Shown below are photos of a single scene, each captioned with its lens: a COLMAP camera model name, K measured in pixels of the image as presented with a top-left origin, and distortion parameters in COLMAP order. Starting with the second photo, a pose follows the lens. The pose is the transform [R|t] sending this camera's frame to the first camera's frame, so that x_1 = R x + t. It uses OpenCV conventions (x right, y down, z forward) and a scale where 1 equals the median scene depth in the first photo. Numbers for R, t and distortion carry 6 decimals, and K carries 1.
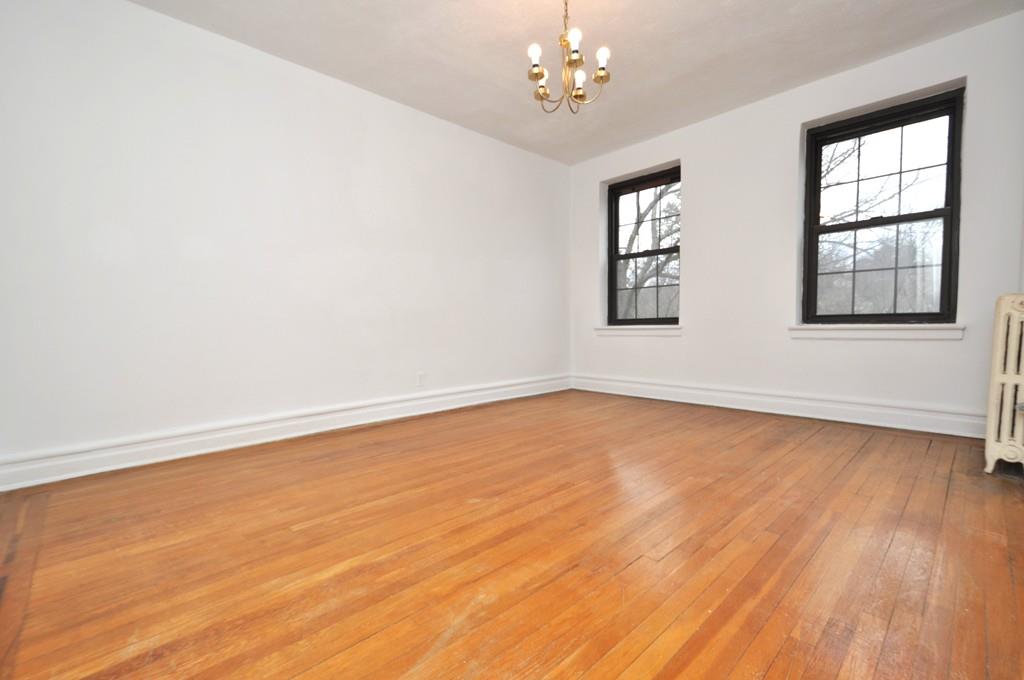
lens RADIAL K [[447.1, 0, 509.9], [0, 447.1, 352.3], [0, 0, 1]] dist [0.016954, -0.009629]
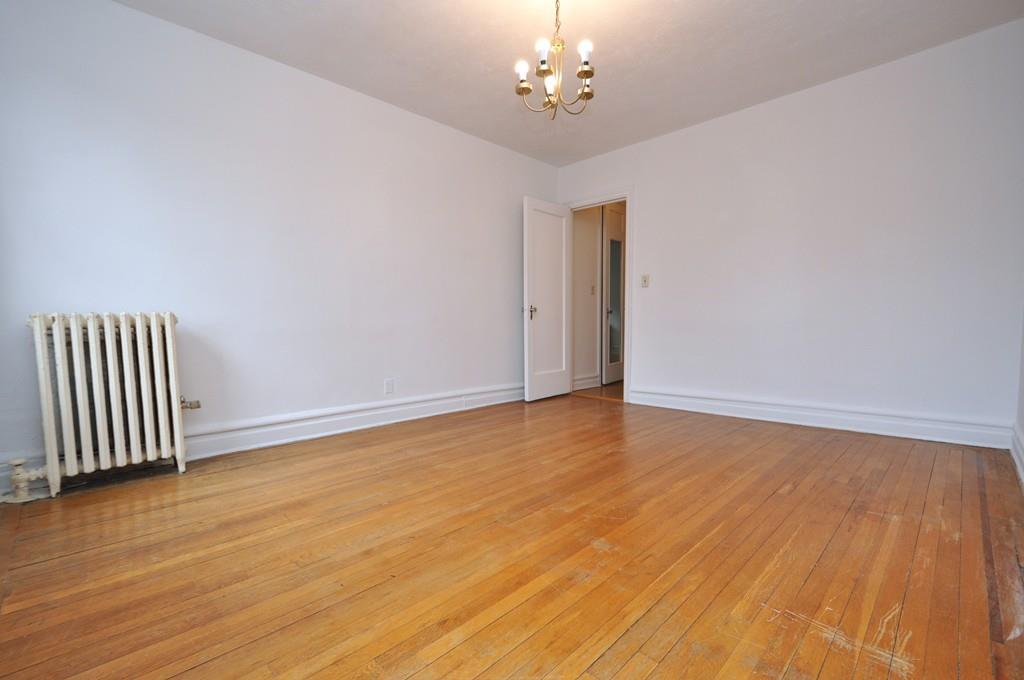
lens RADIAL K [[451.2, 0, 513.4], [0, 451.2, 358.5], [0, 0, 1]] dist [-0.002318, -0.000114]
pose [[-0.999478, 0.025847, -0.019357, 0.262408], [0.022688, 0.988636, 0.148610, -0.156017], [0.022978, 0.148093, -0.988706, 2.092019]]
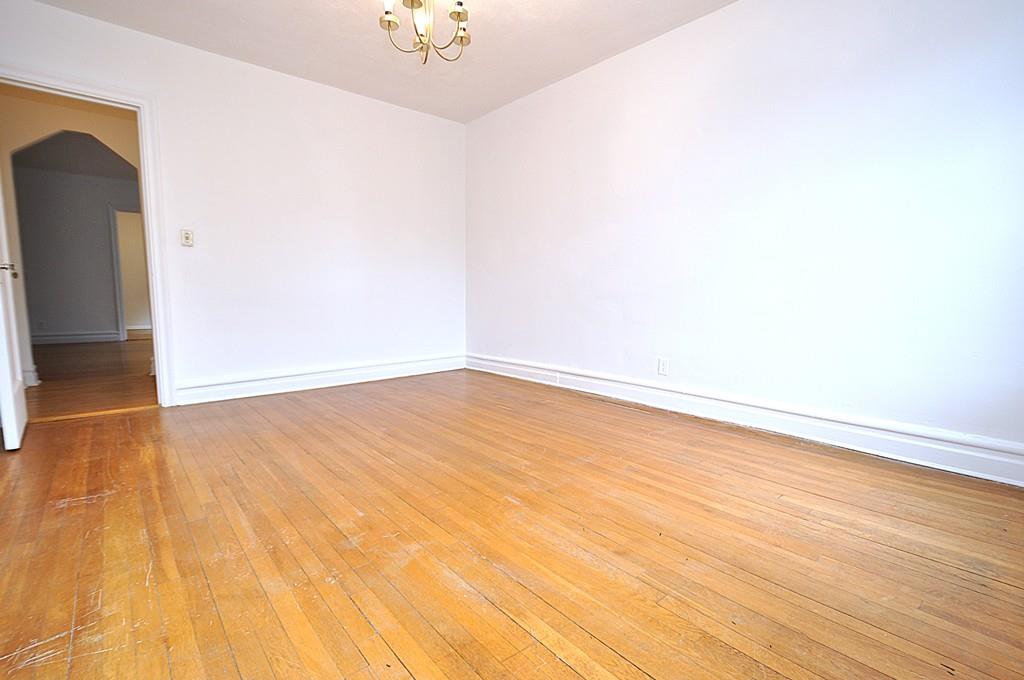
lens RADIAL K [[465.4, 0, 512.1], [0, 465.4, 352.8], [0, 0, 1]] dist [0.002642, -0.000361]
pose [[-0.050044, 0.138865, -0.989046, 1.119849], [-0.074511, 0.987008, 0.142349, -0.112924], [0.995964, 0.080818, -0.039047, 1.263339]]
